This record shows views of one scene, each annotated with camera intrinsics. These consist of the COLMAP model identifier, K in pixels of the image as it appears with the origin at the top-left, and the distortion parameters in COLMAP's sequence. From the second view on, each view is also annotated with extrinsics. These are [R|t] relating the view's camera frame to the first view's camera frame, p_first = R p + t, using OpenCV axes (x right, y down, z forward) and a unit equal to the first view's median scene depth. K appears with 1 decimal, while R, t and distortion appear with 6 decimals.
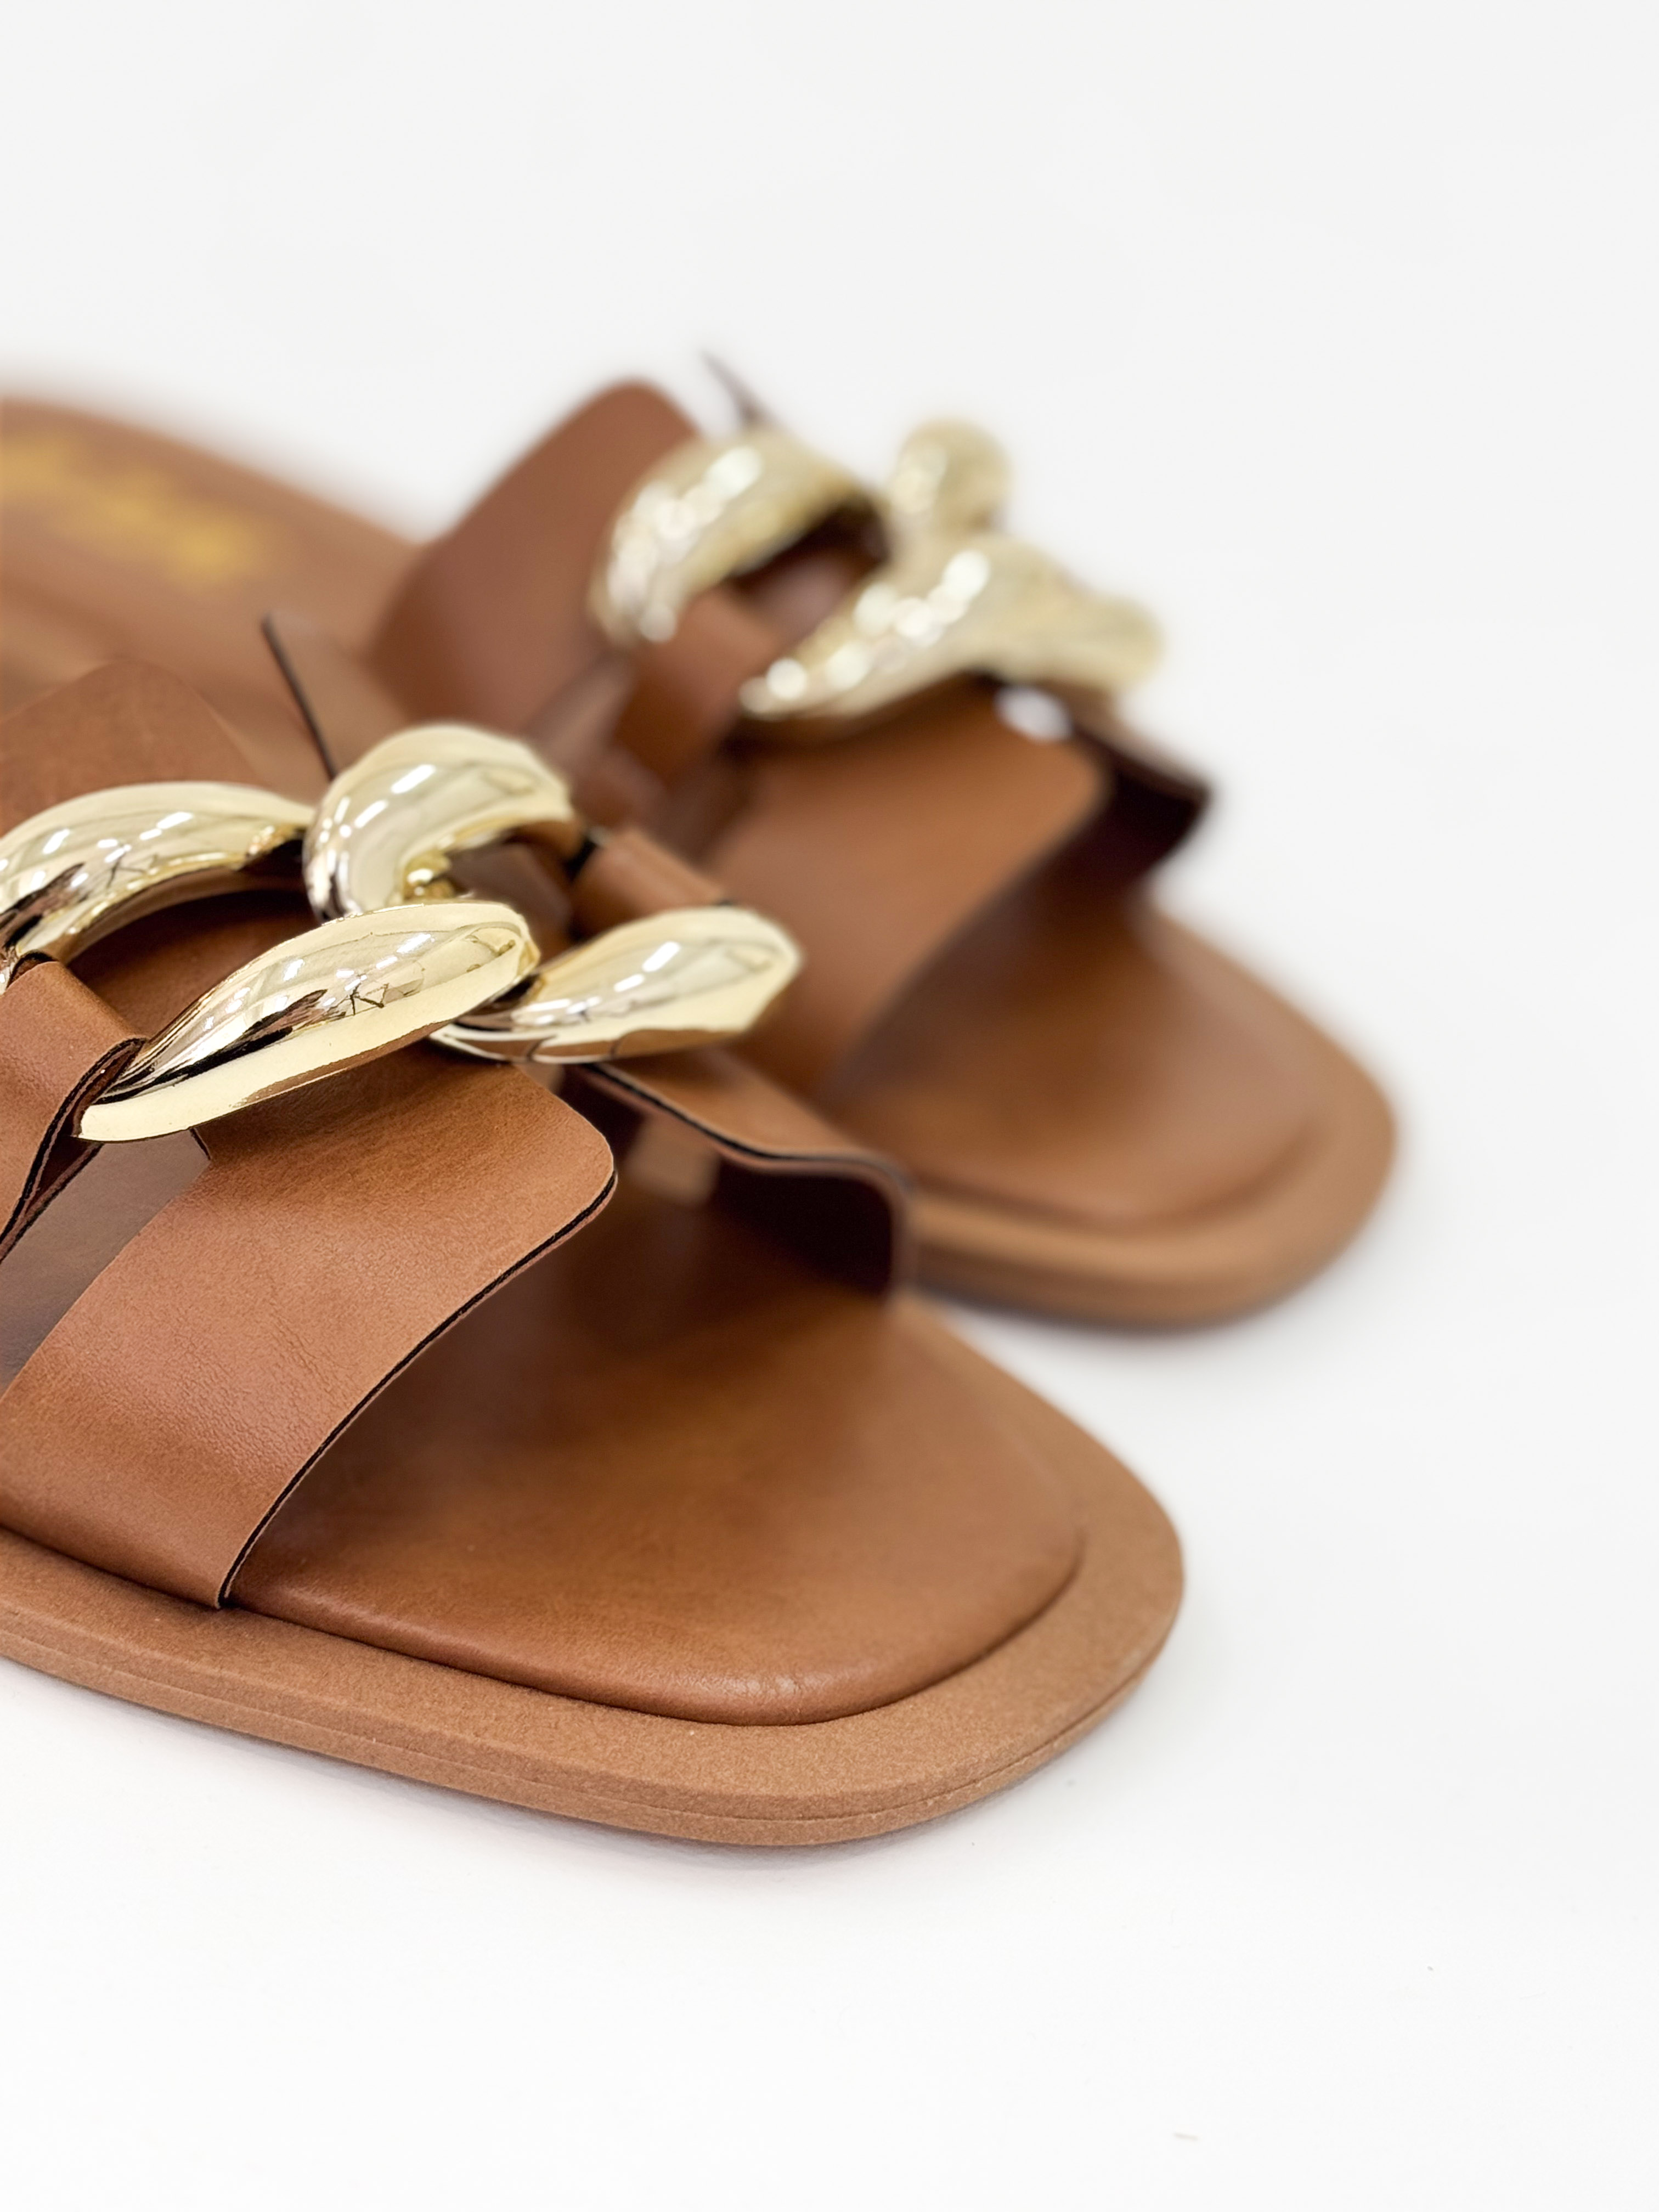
lens RADIAL K [[3909.5, 0, 829.5], [0, 3909.5, 1106.0], [0, 0, 1]] dist [0.181807, -0.315494]
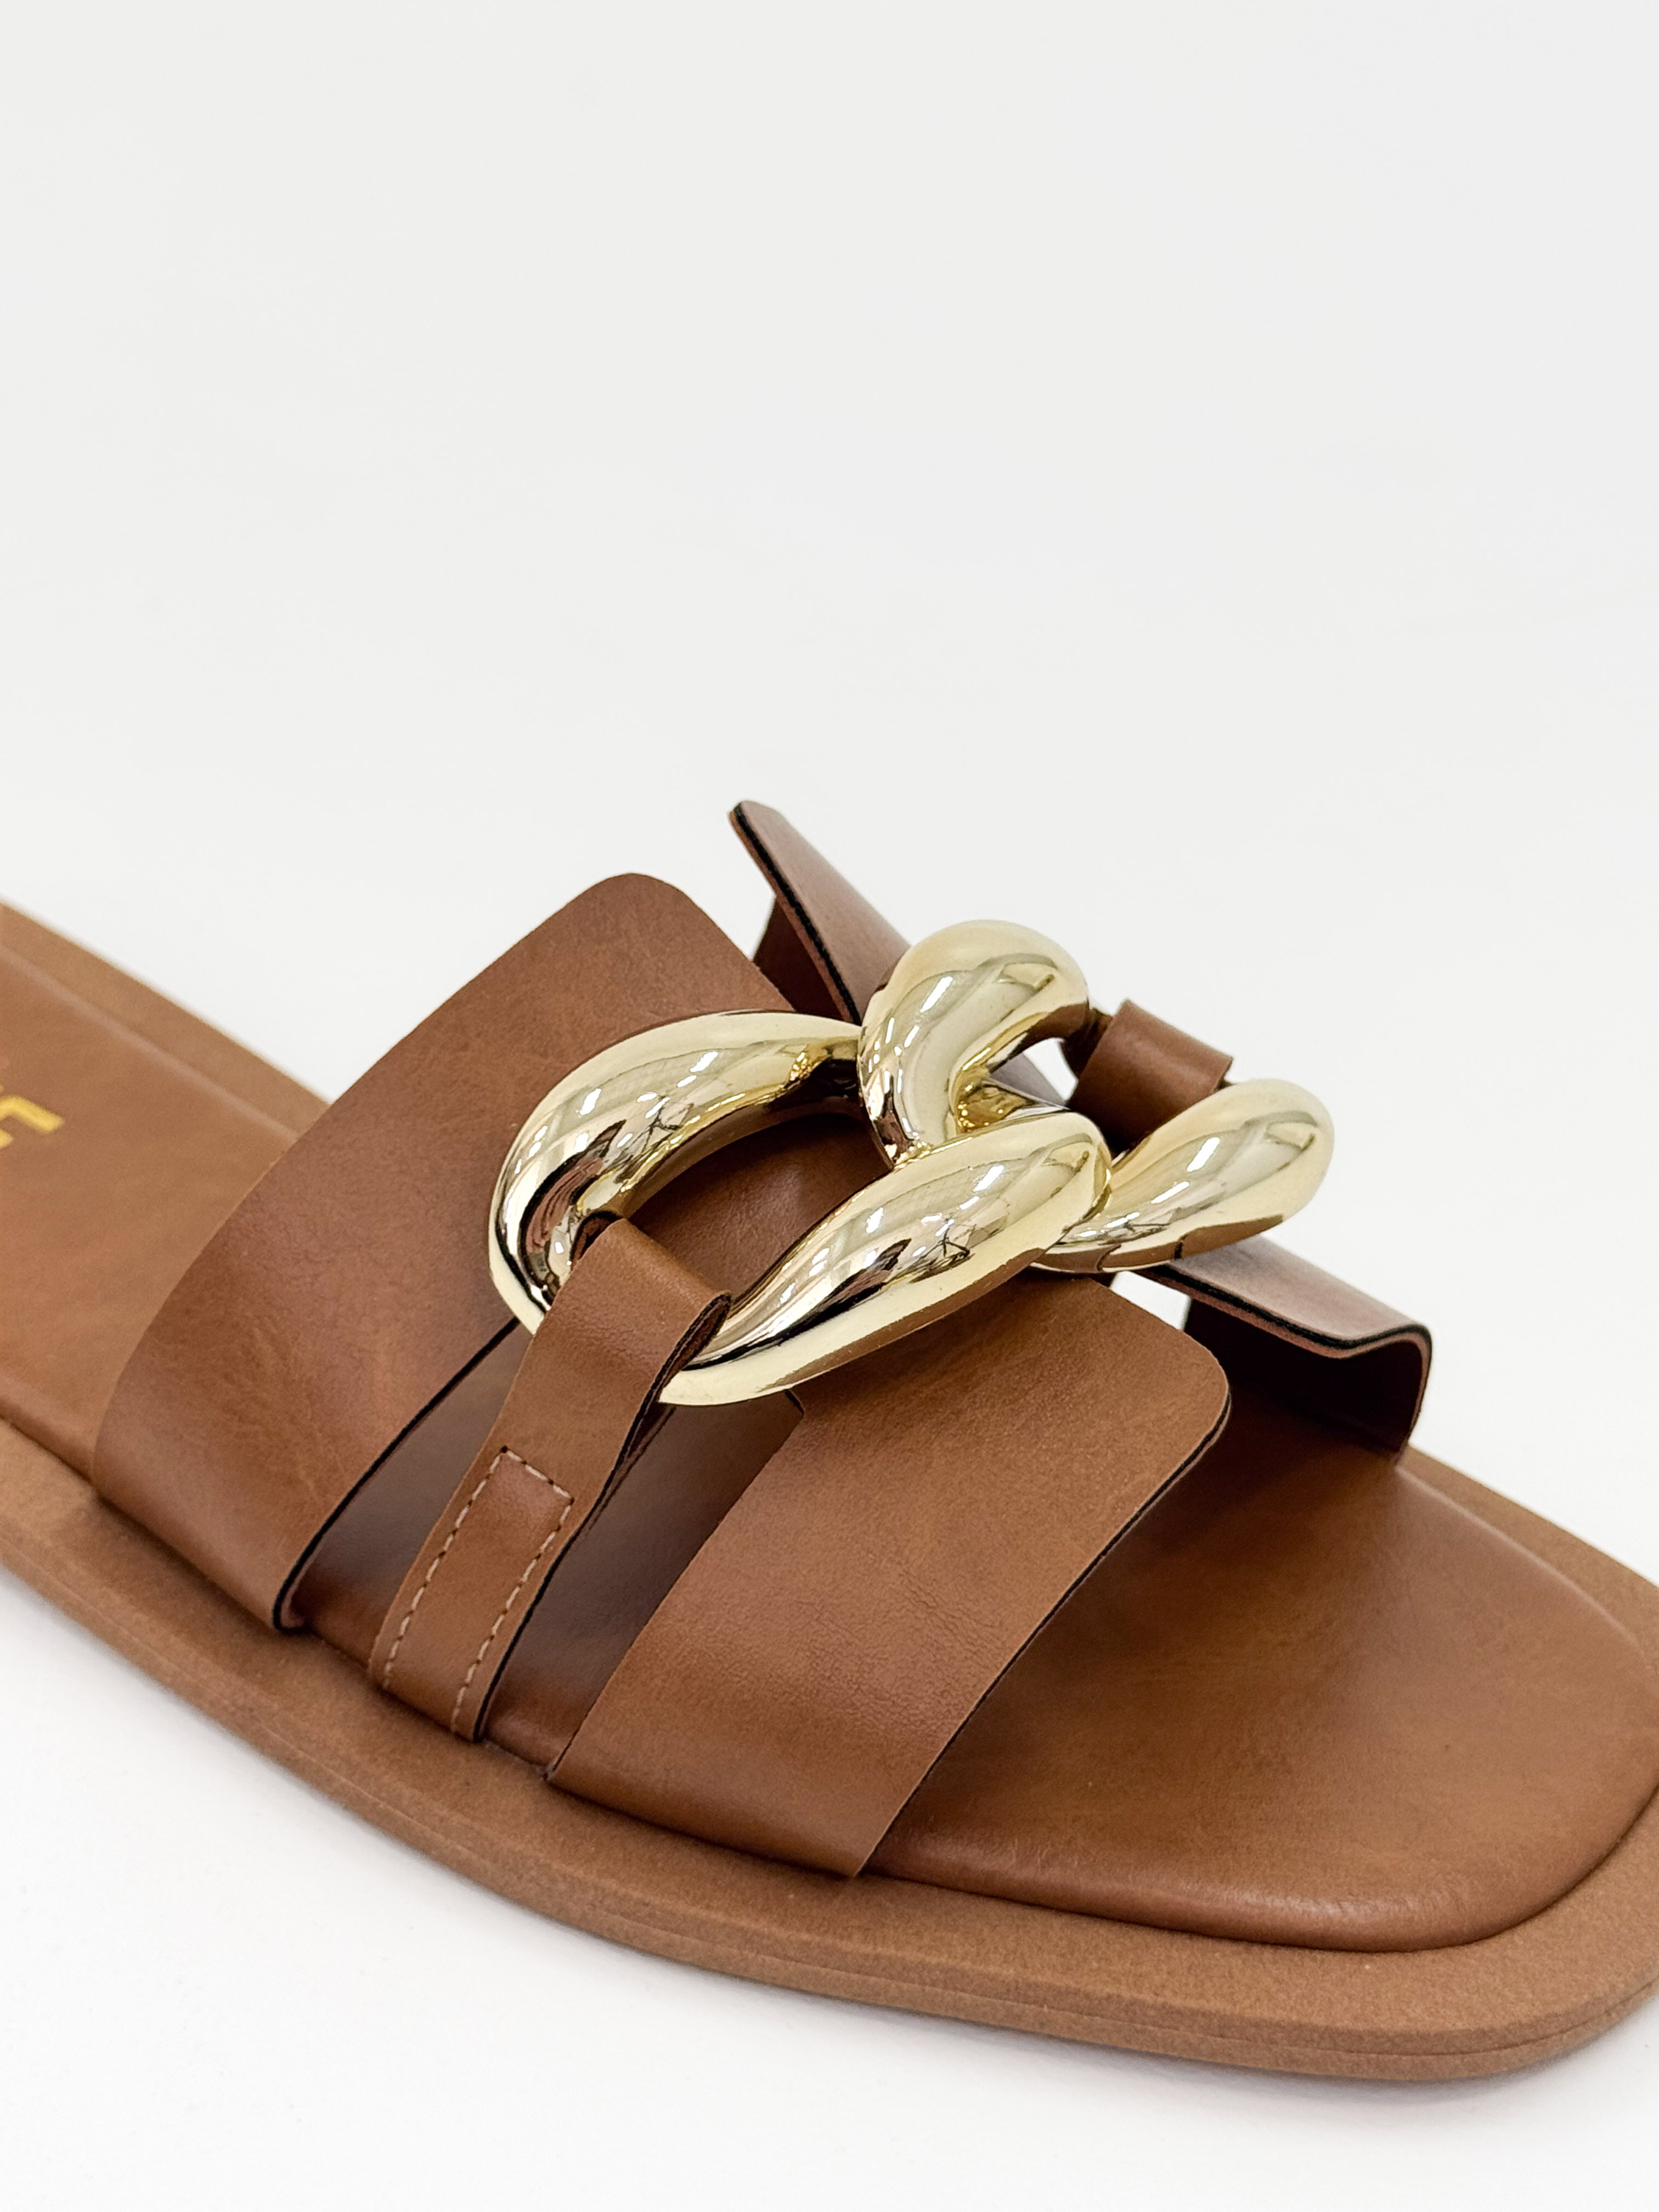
lens RADIAL K [[3909.5, 0, 829.5], [0, 3909.5, 1106.0], [0, 0, 1]] dist [0.181807, -0.315494]
pose [[0.994677, -0.088623, 0.052578, -0.196625], [0.087457, 0.995877, 0.024086, -0.083787], [-0.054496, -0.019359, 0.998326, 0.049034]]
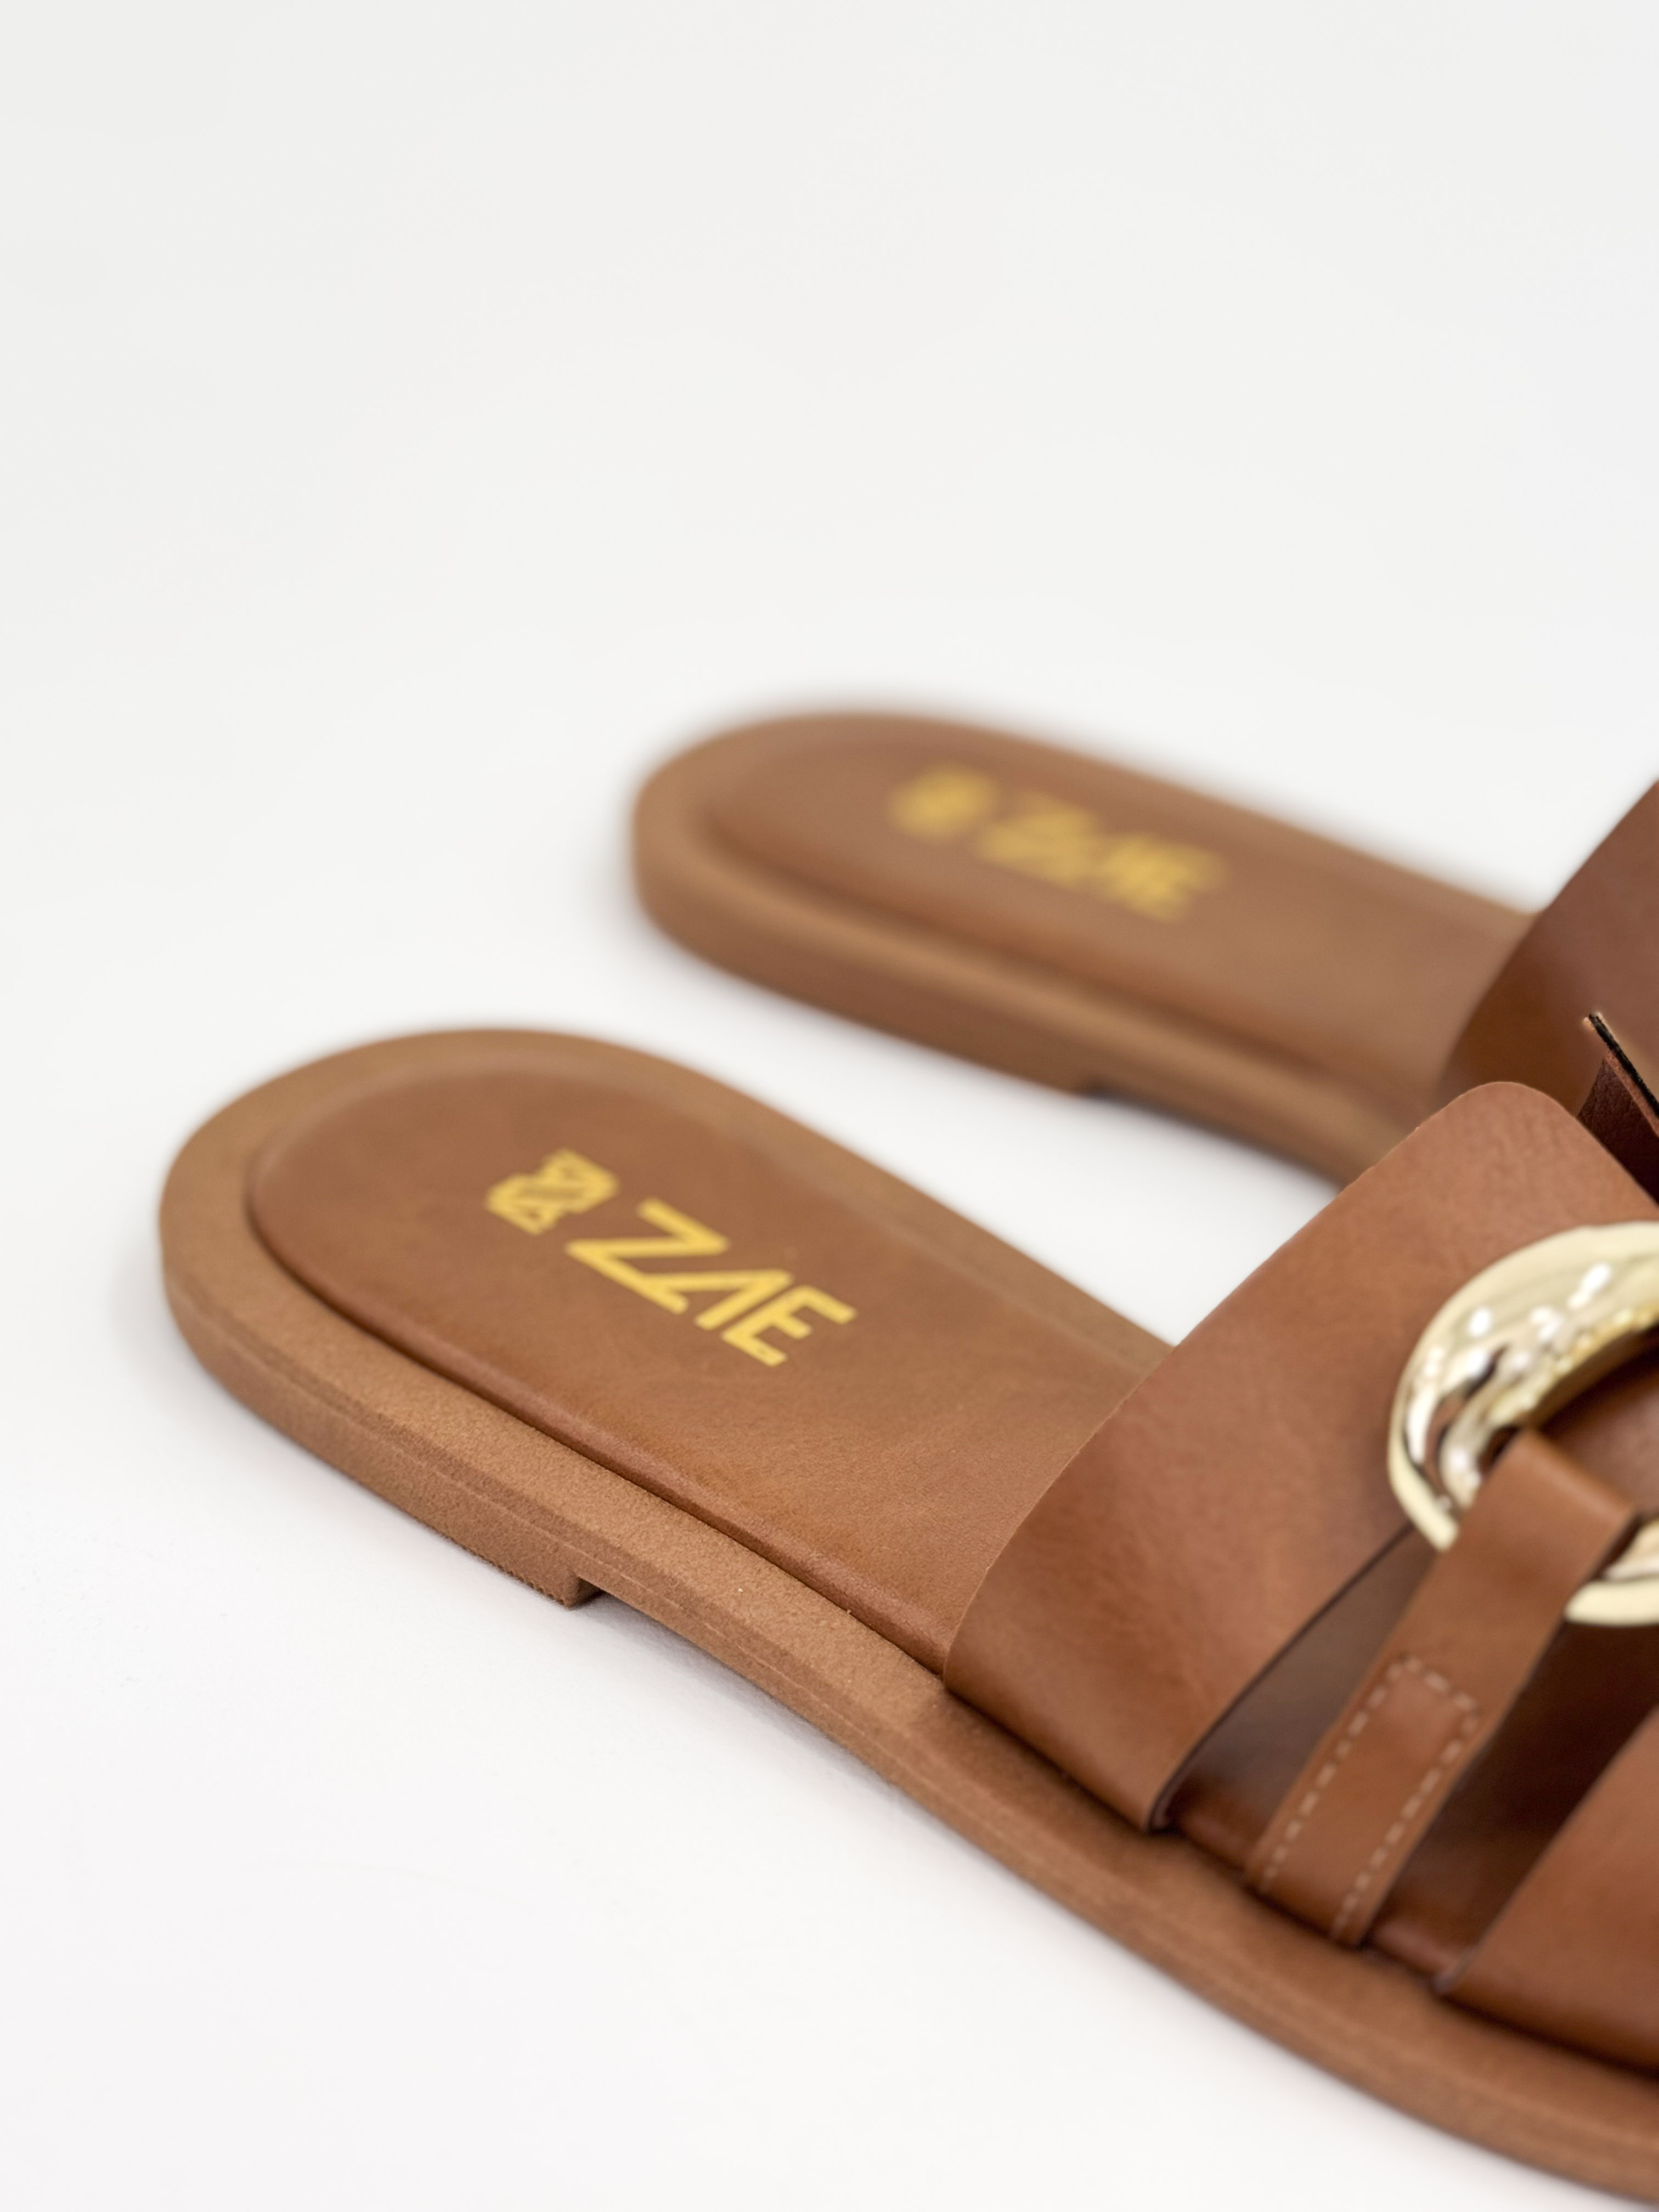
lens RADIAL K [[3909.5, 0, 829.5], [0, 3909.5, 1106.0], [0, 0, 1]] dist [0.181807, -0.315494]
pose [[0.997429, -0.068017, 0.022558, -0.389325], [0.068442, 0.997480, -0.018674, -0.111630], [-0.021231, 0.020170, 0.999571, 0.040042]]
